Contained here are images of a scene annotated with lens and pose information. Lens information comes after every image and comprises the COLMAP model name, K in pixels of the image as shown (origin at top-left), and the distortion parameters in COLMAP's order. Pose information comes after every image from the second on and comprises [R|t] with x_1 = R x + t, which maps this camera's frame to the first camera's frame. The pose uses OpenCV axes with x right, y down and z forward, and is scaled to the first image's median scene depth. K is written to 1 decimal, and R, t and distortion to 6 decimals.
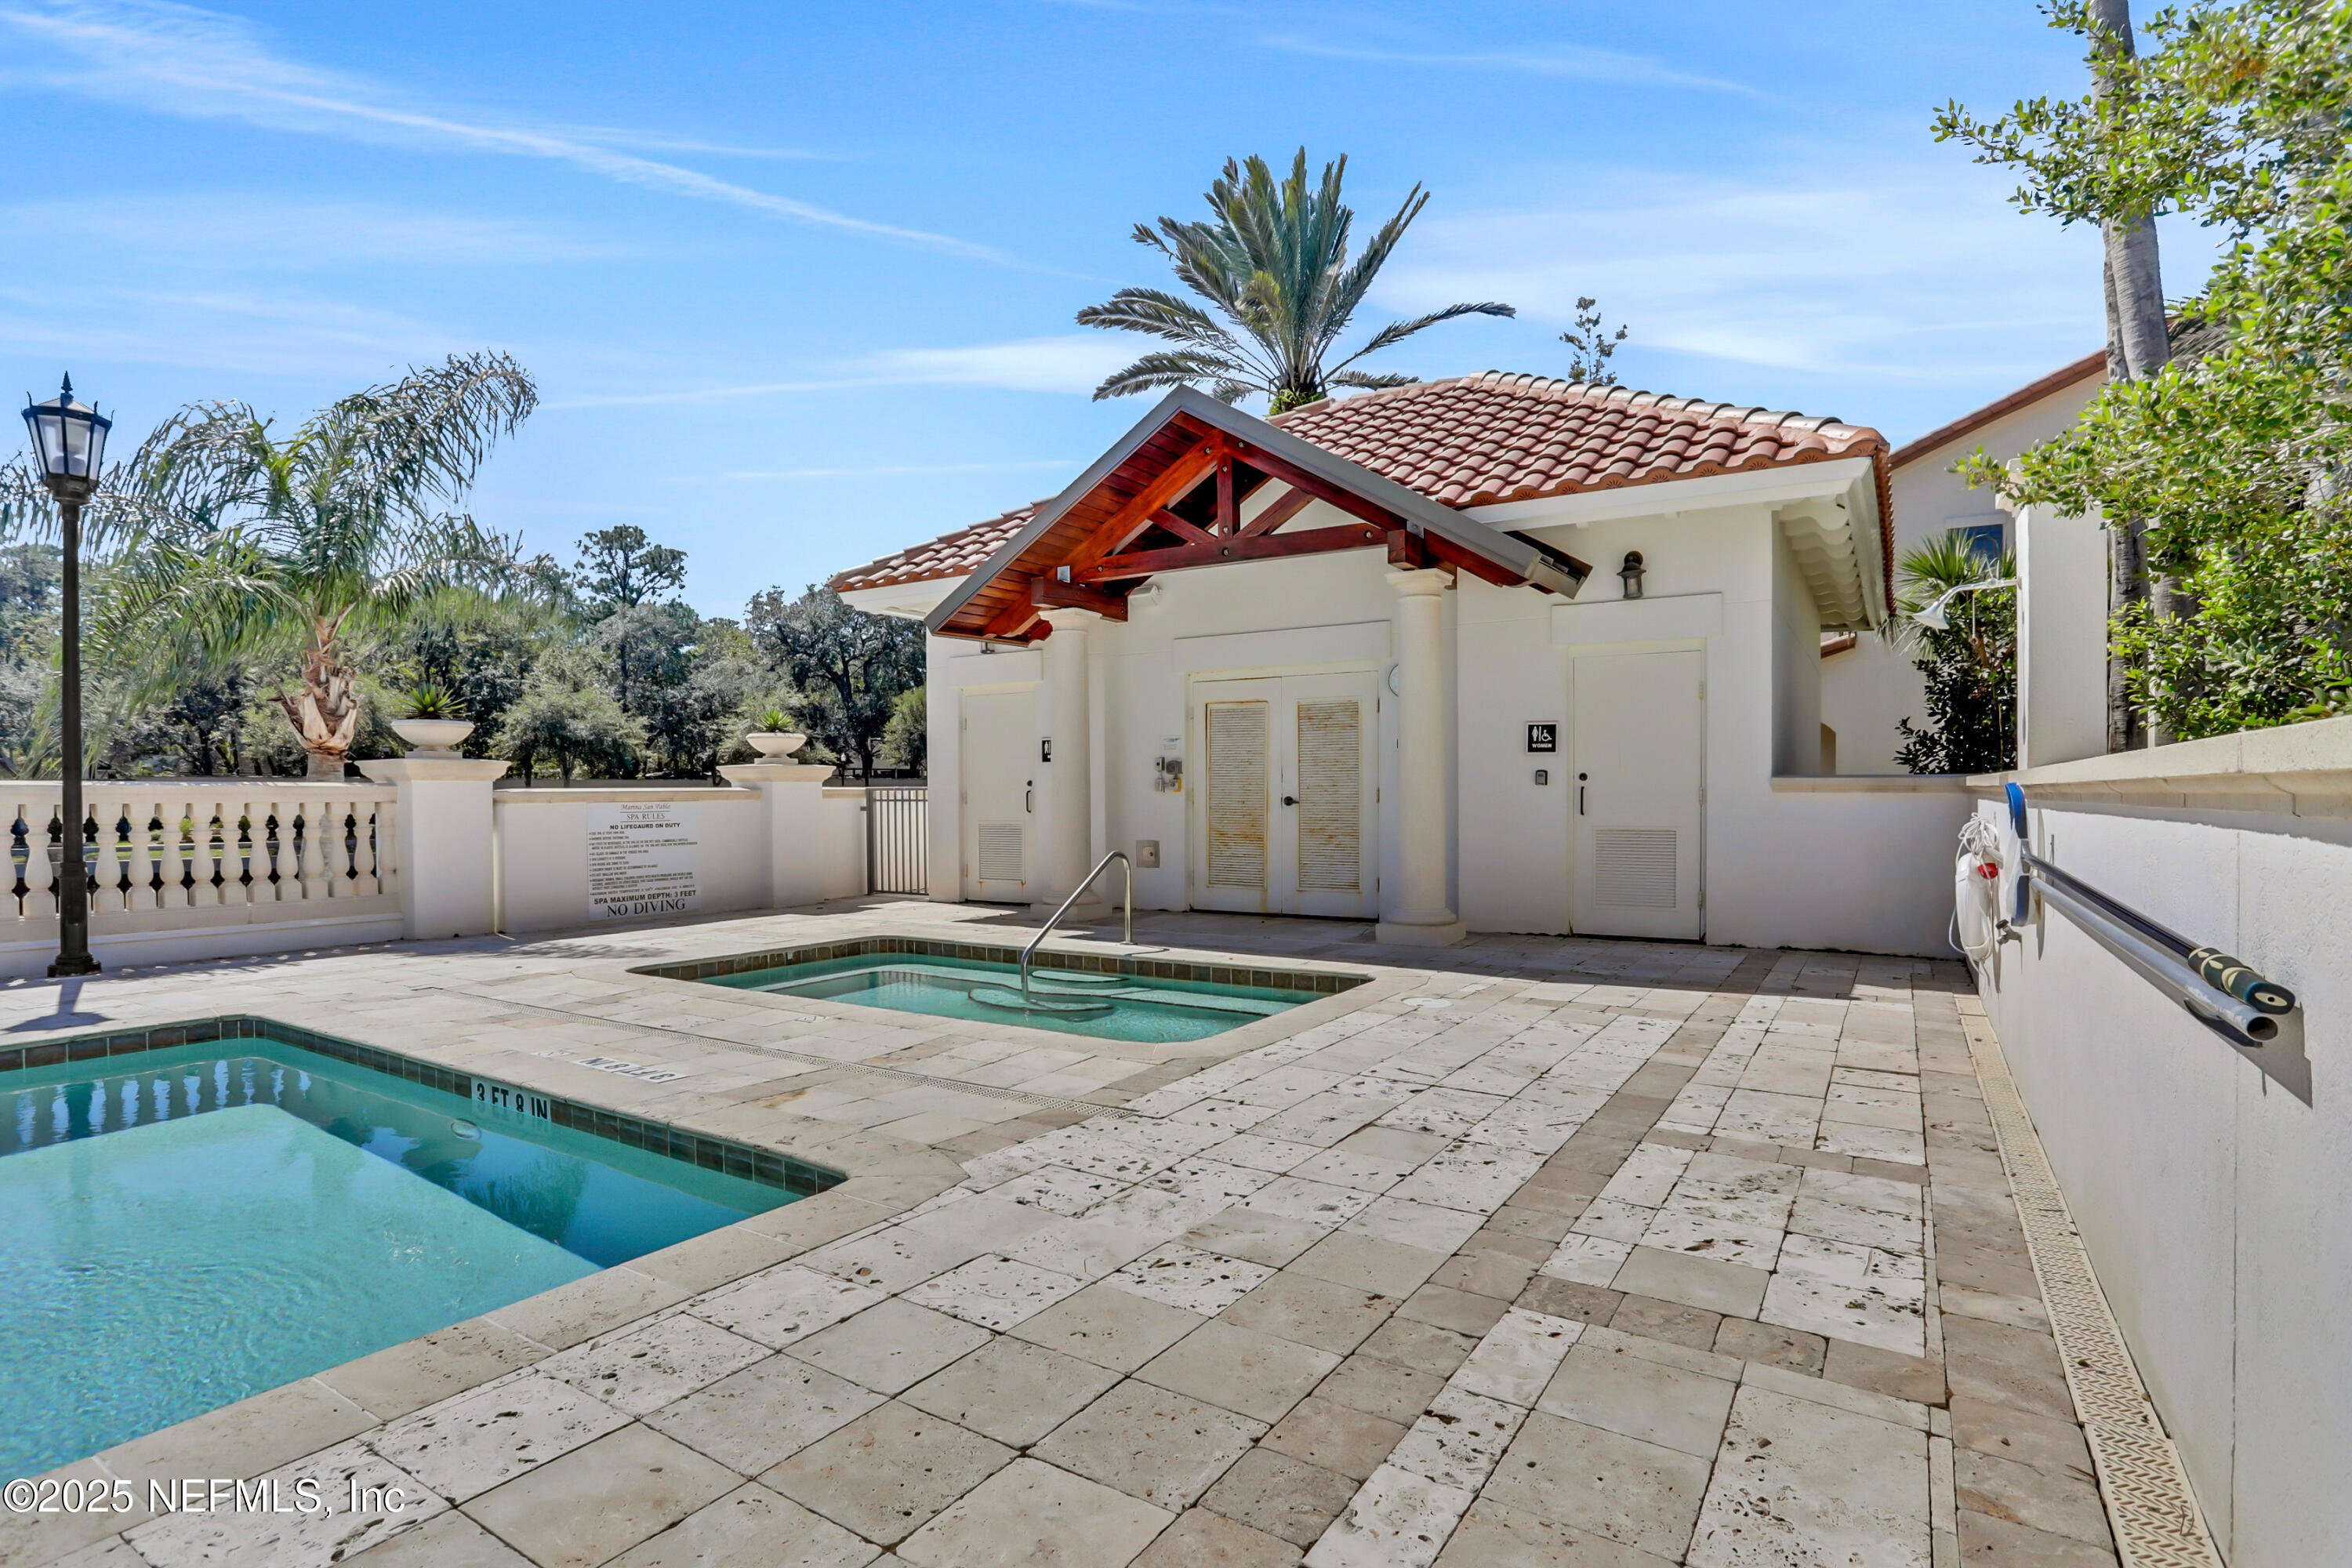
lens RADIAL K [[1177.3, 0, 1175.1], [0, 1177.3, 792.8], [0, 0, 1]] dist [-0.004027, 0.001254]
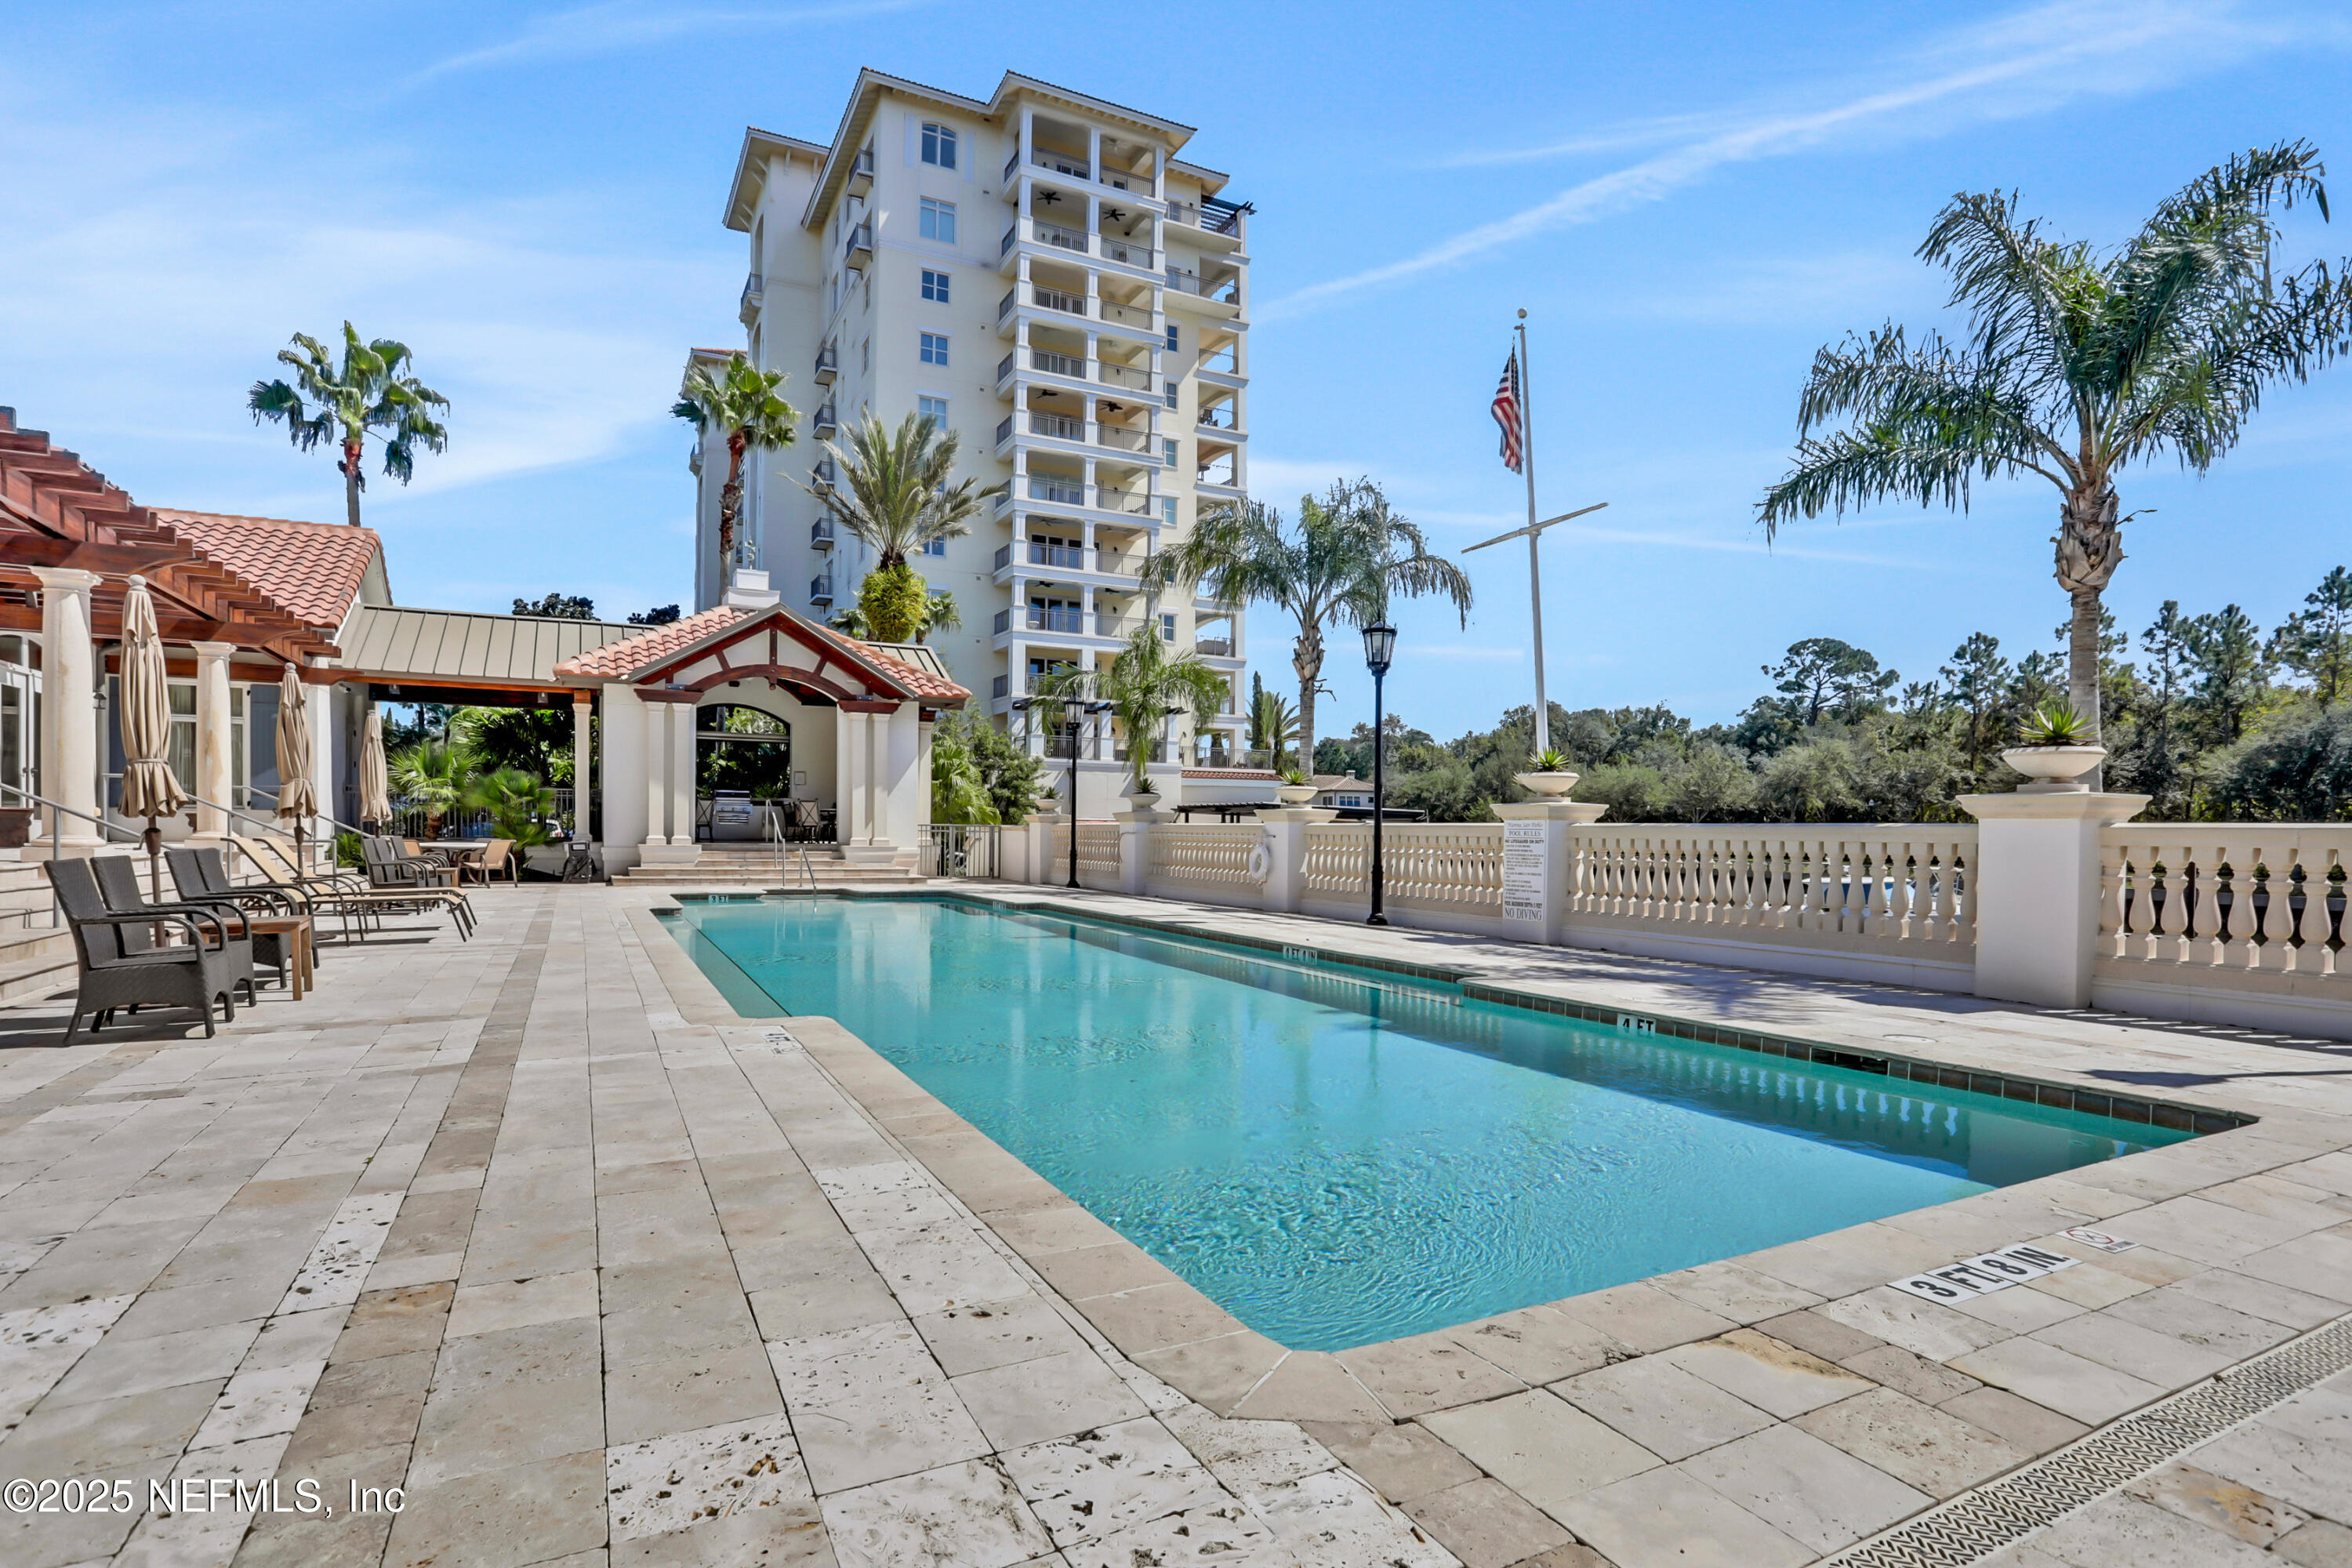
lens RADIAL K [[1177.3, 0, 1168.0], [0, 1177.3, 798.7], [0, 0, 1]] dist [-0.004027, 0.001254]
pose [[-0.510045, -0.018167, -0.859956, 0.377216], [0.004267, 0.999711, -0.023650, -0.005220], [0.860137, -0.015732, -0.509820, 1.191472]]
